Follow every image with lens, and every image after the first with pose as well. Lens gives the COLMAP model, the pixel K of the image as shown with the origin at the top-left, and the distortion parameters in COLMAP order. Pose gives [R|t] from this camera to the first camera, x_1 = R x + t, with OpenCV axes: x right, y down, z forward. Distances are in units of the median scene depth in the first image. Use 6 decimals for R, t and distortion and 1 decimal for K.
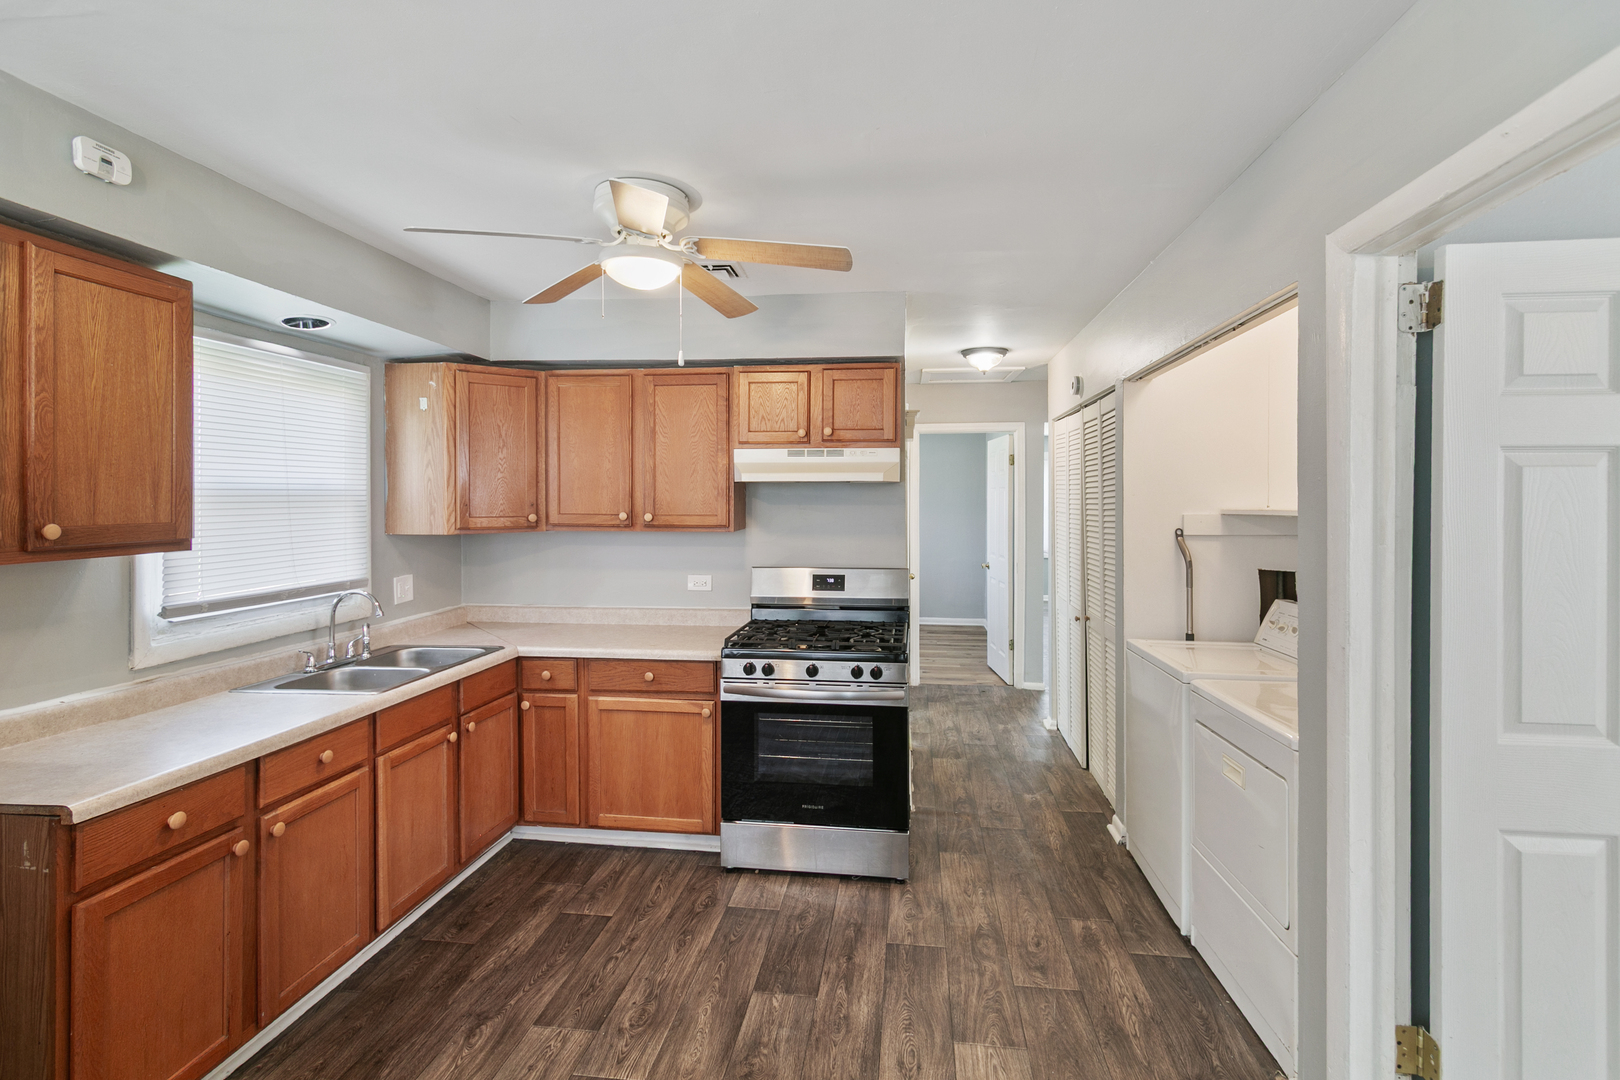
lens RADIAL K [[789.2, 0, 812.3], [0, 789.2, 508.5], [0, 0, 1]] dist [0.024249, -0.009666]
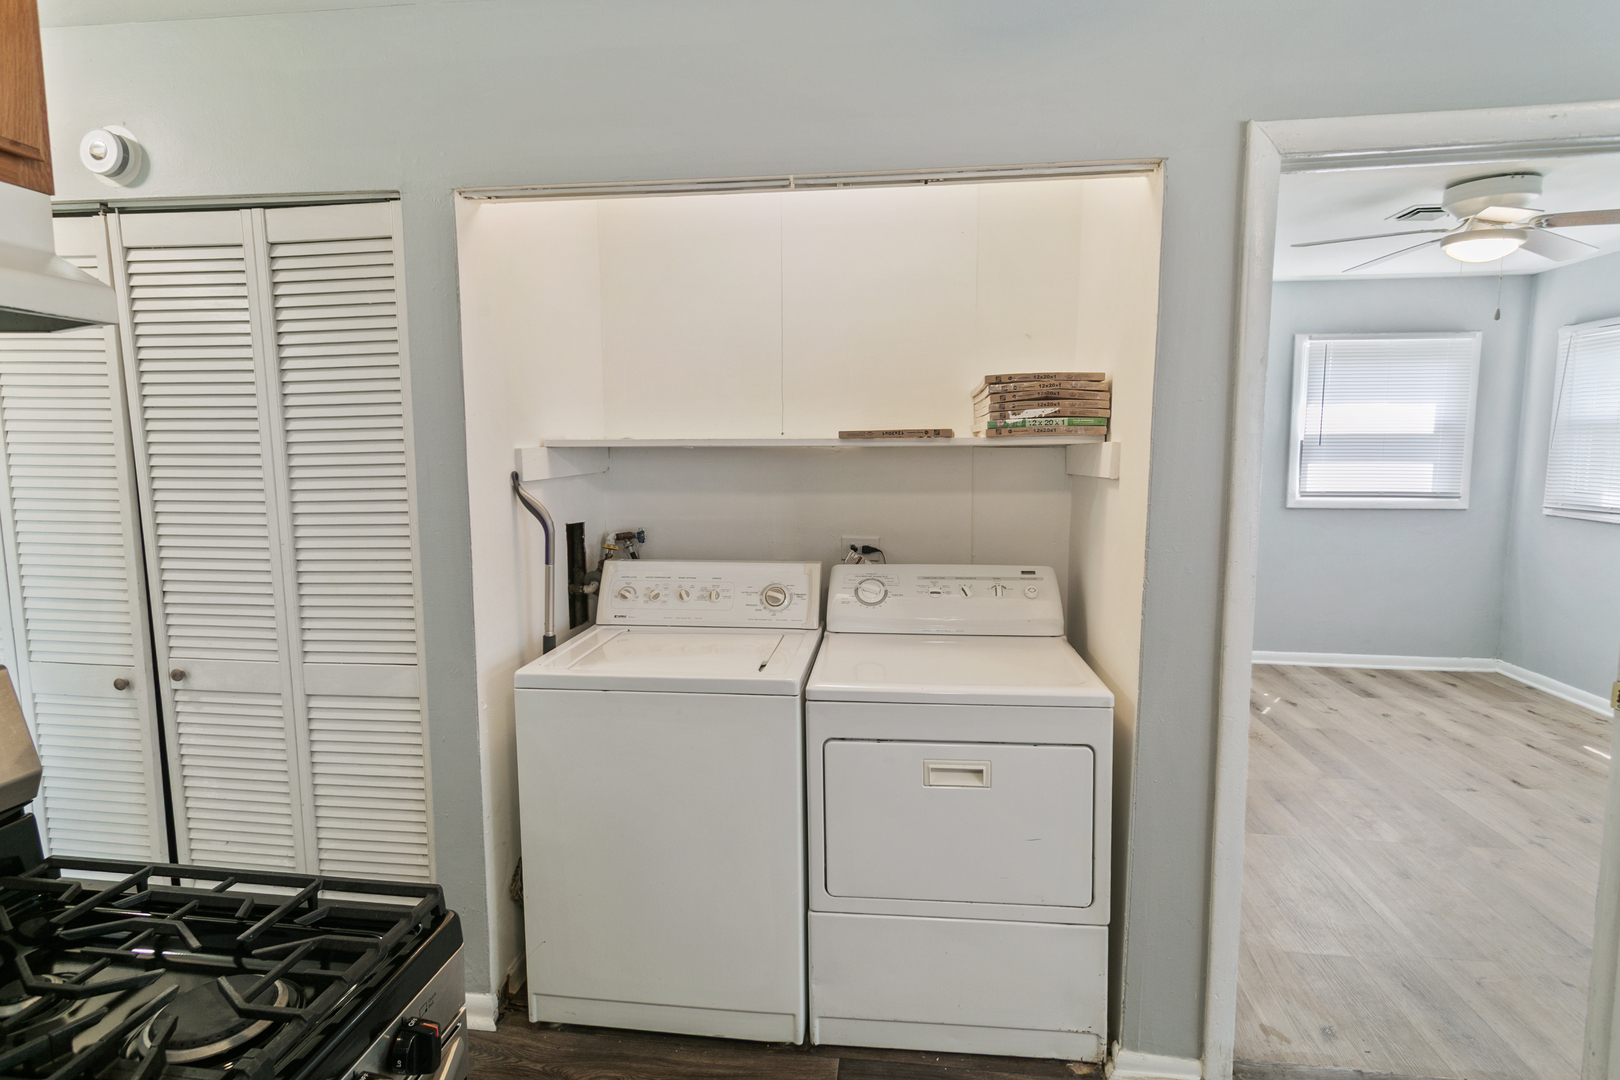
lens RADIAL K [[806.4, 0, 806.1], [0, 806.4, 529.9], [0, 0, 1]] dist [0.009395, -0.001766]
pose [[0.000625, -0.112305, 0.993674, -0.177060], [0.009964, 0.993625, 0.112294, 0.002330], [-0.999950, 0.009830, 0.001740, 0.888000]]
